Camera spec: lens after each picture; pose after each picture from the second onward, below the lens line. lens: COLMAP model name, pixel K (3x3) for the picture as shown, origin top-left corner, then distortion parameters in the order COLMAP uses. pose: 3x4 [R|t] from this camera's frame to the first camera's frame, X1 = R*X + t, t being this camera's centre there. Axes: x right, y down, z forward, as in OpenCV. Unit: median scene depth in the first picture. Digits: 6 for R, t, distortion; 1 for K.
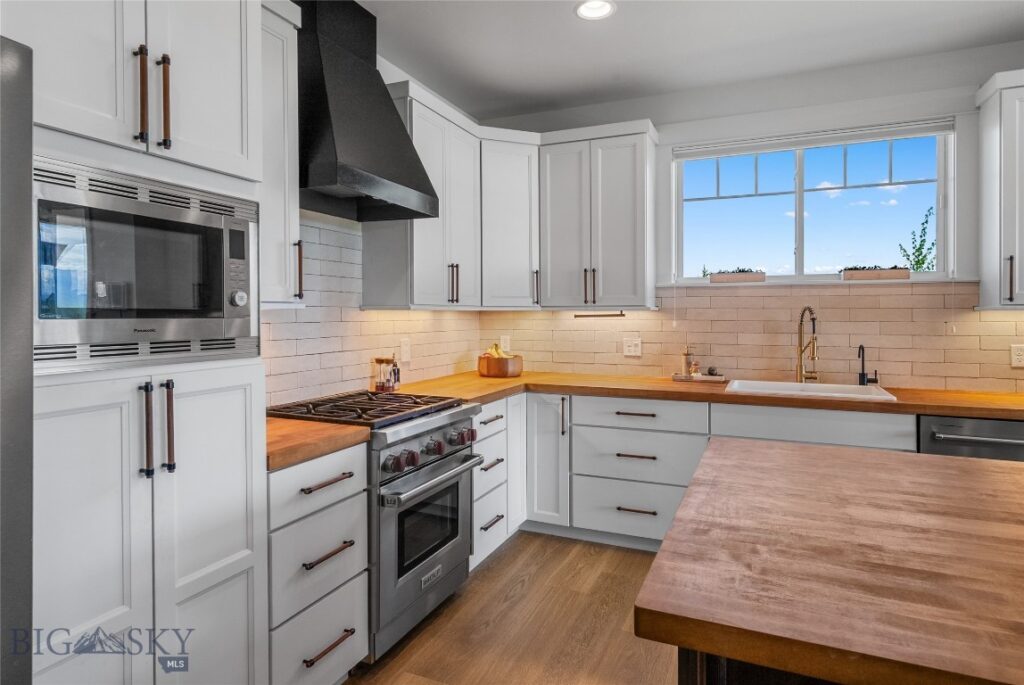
lens RADIAL K [[581.3, 0, 510.8], [0, 581.3, 317.0], [0, 0, 1]] dist [0.001998, 0.000300]
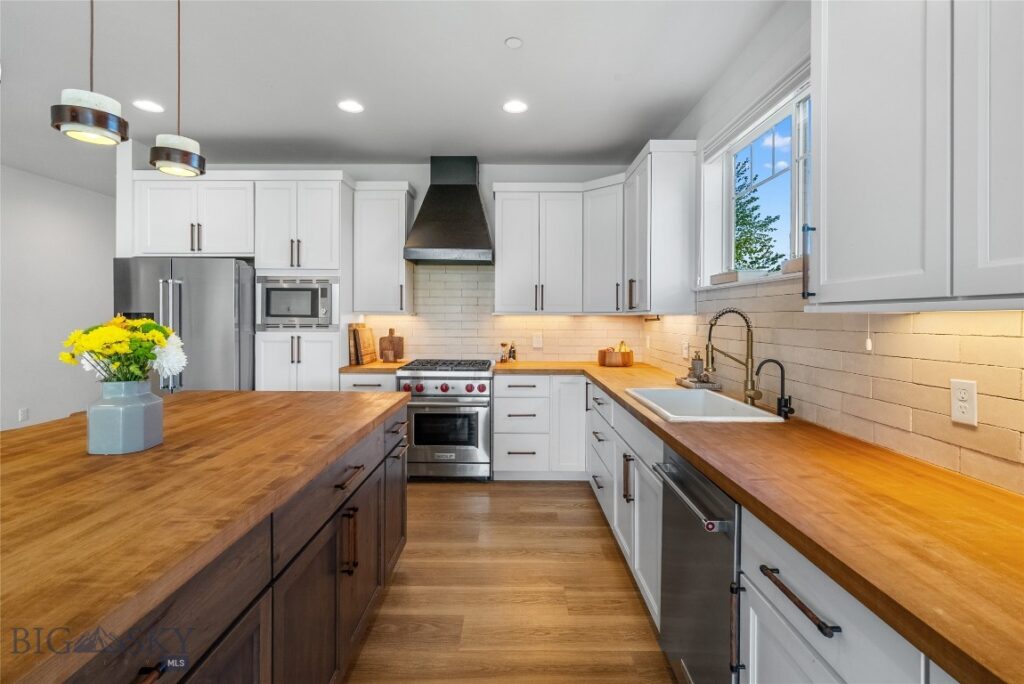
lens RADIAL K [[471.0, 0, 512.7], [0, 471.0, 322.4], [0, 0, 1]] dist [-0.001607, 0.000514]
pose [[0.402111, 0.011755, -0.915516, 1.052190], [-0.010222, 0.999913, 0.008349, -0.002220], [0.915534, 0.006001, 0.402196, 0.455503]]
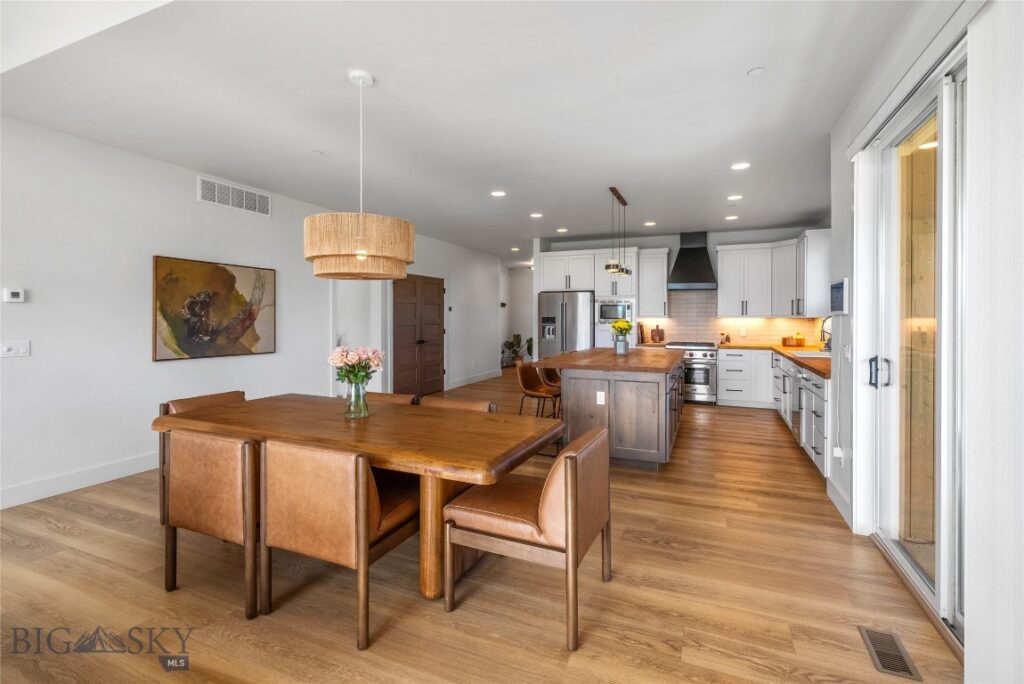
lens RADIAL K [[471.0, 0, 512.7], [0, 471.0, 322.4], [0, 0, 1]] dist [-0.001607, 0.000514]
pose [[0.012145, 0.009524, -0.999881, 2.218072], [-0.009032, 0.999915, 0.009415, 0.000241], [0.999885, 0.008917, 0.012230, -0.135726]]
